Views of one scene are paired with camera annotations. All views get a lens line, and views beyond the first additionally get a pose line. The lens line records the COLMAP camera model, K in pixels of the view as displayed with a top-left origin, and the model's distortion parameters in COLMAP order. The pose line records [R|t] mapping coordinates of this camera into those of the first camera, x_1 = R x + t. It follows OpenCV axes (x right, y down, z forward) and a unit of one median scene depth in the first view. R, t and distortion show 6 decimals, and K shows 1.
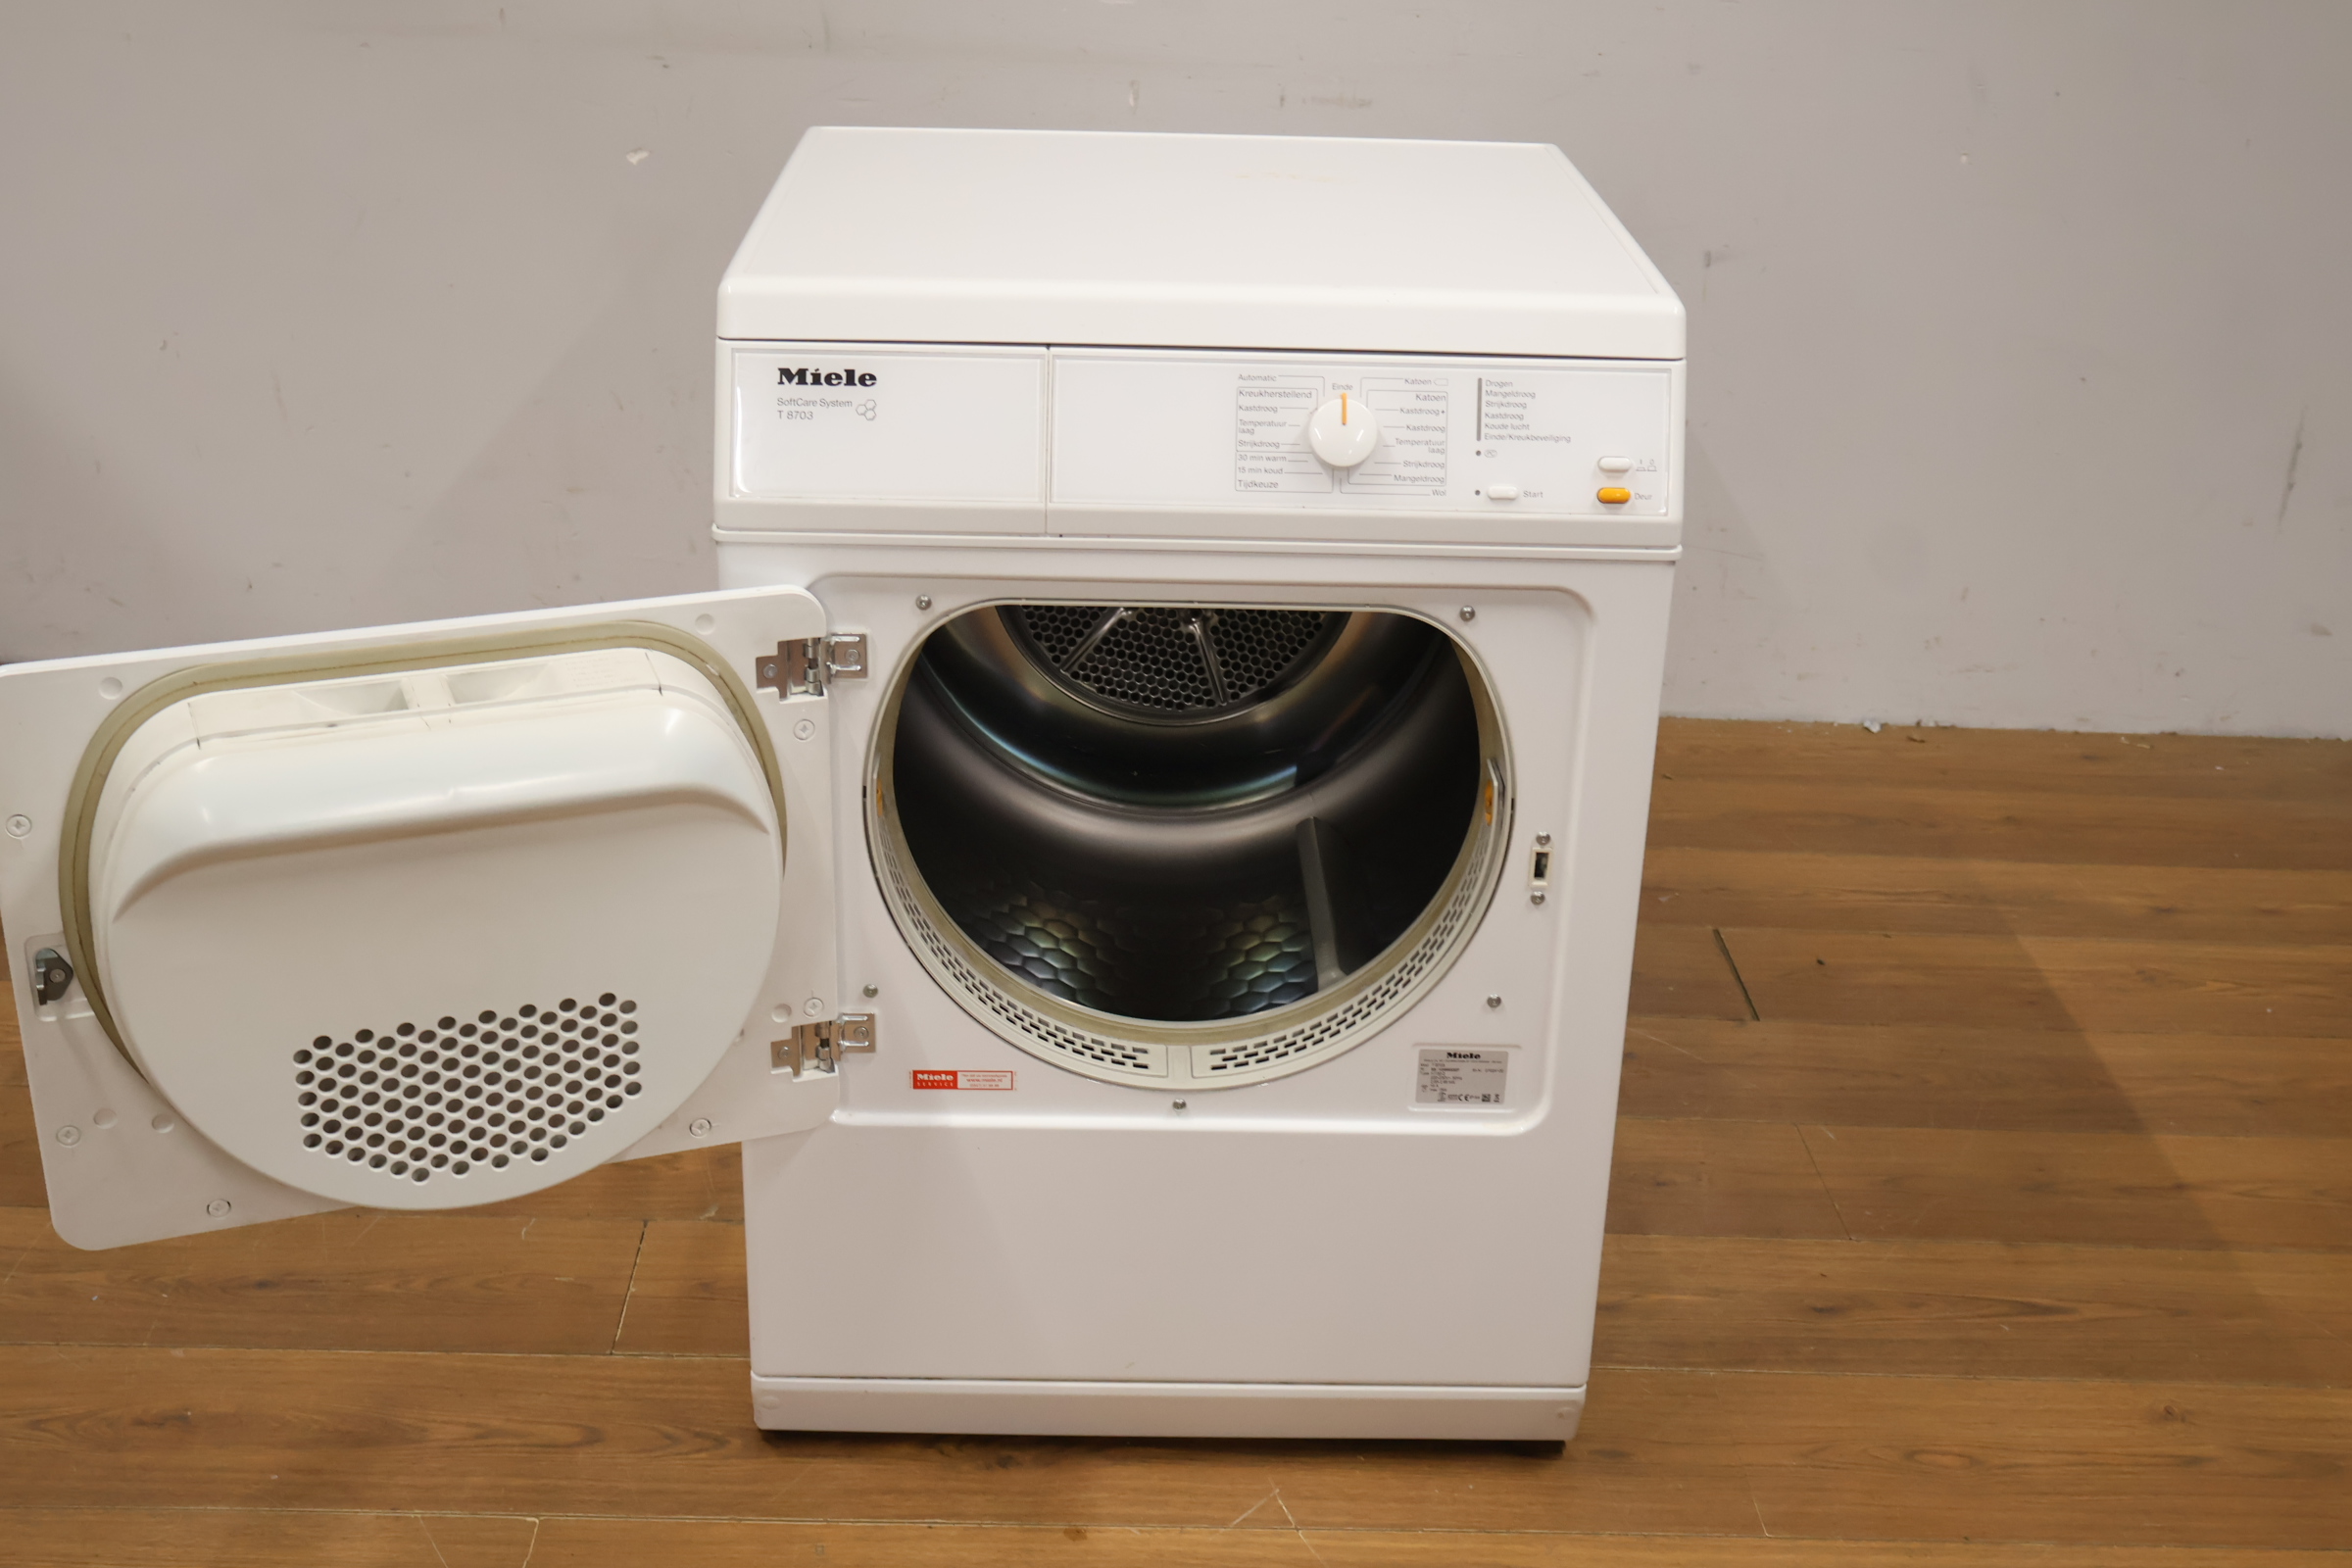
lens RADIAL K [[2743.7, 0, 1160.9], [0, 2743.7, 764.2], [0, 0, 1]] dist [-0.009689, 0.000000]
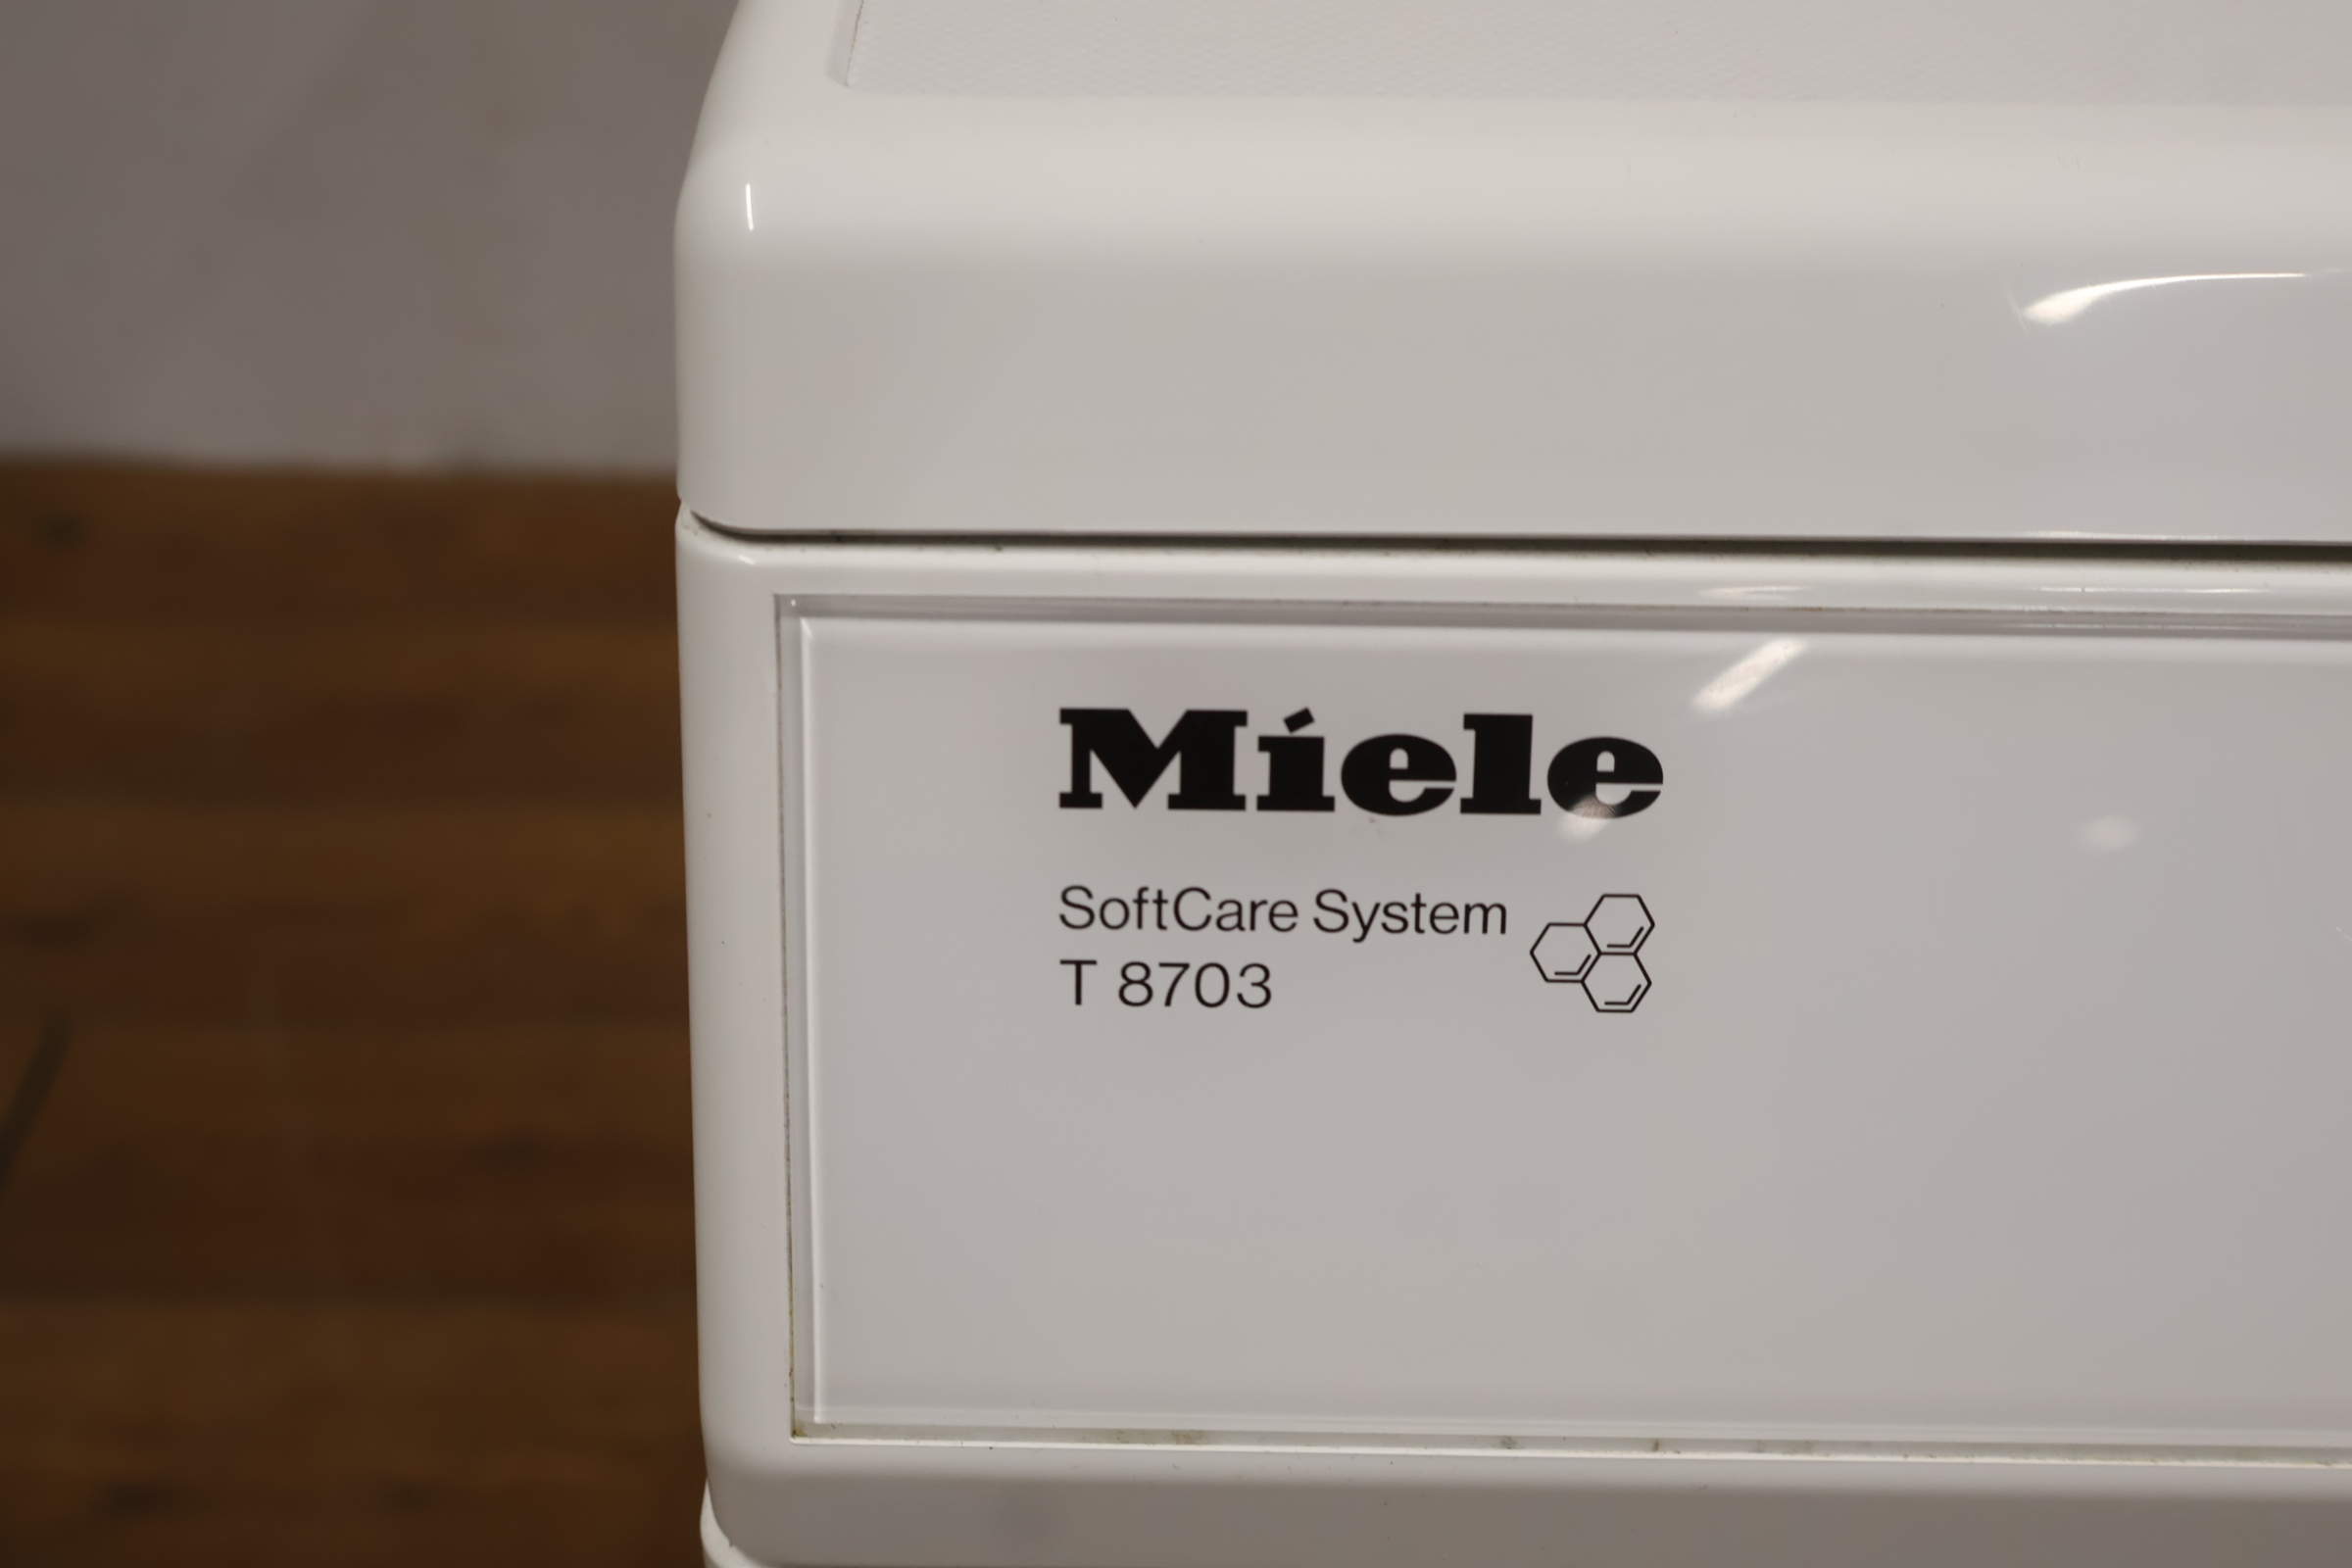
lens RADIAL K [[2743.7, 0, 1177.0], [0, 2743.7, 791.1], [0, 0, 1]] dist [-0.009689, 0.000000]
pose [[0.999783, -0.000356, -0.020831, -0.105761], [0.005017, 0.974542, 0.224147, -0.144173], [0.020221, -0.224203, 0.974333, 0.687471]]
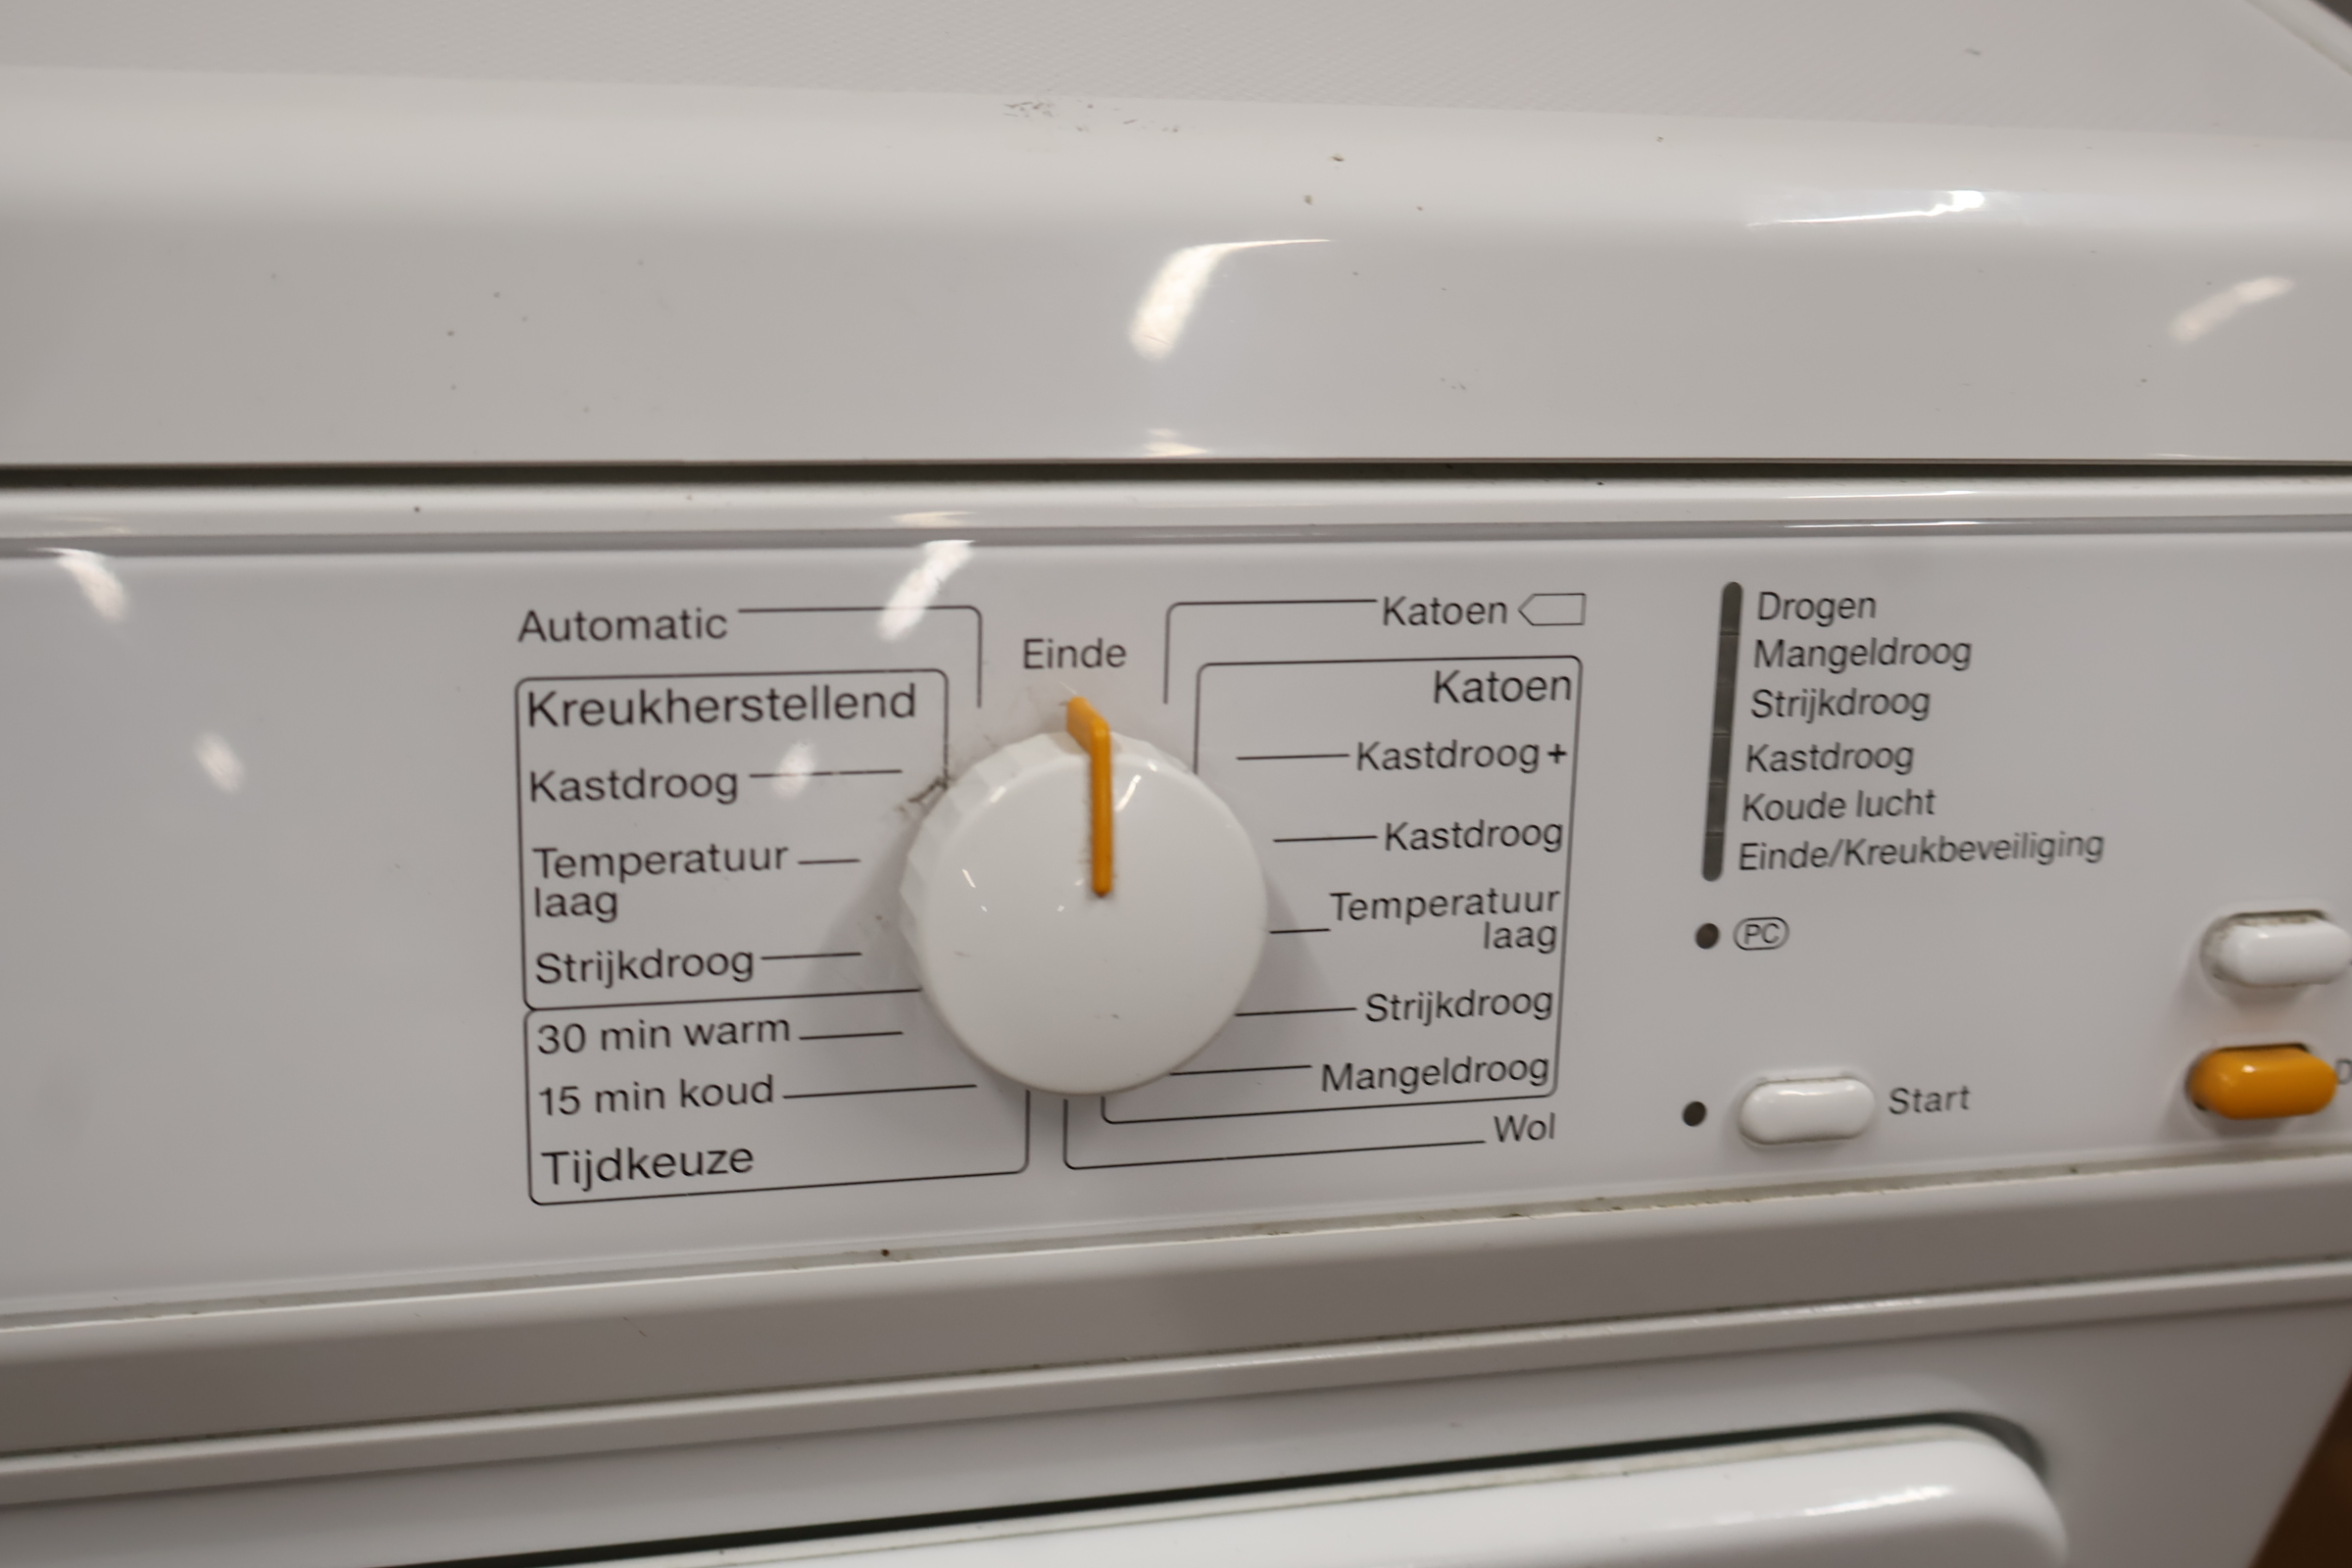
lens RADIAL K [[2743.7, 0, 1167.1], [0, 2743.7, 782.5], [0, 0, 1]] dist [-0.009689, 0.000000]
pose [[0.974633, -0.045403, 0.219153, 0.024486], [-0.005428, 0.974122, 0.225956, -0.141687], [-0.223741, -0.221414, 0.949166, 0.668354]]
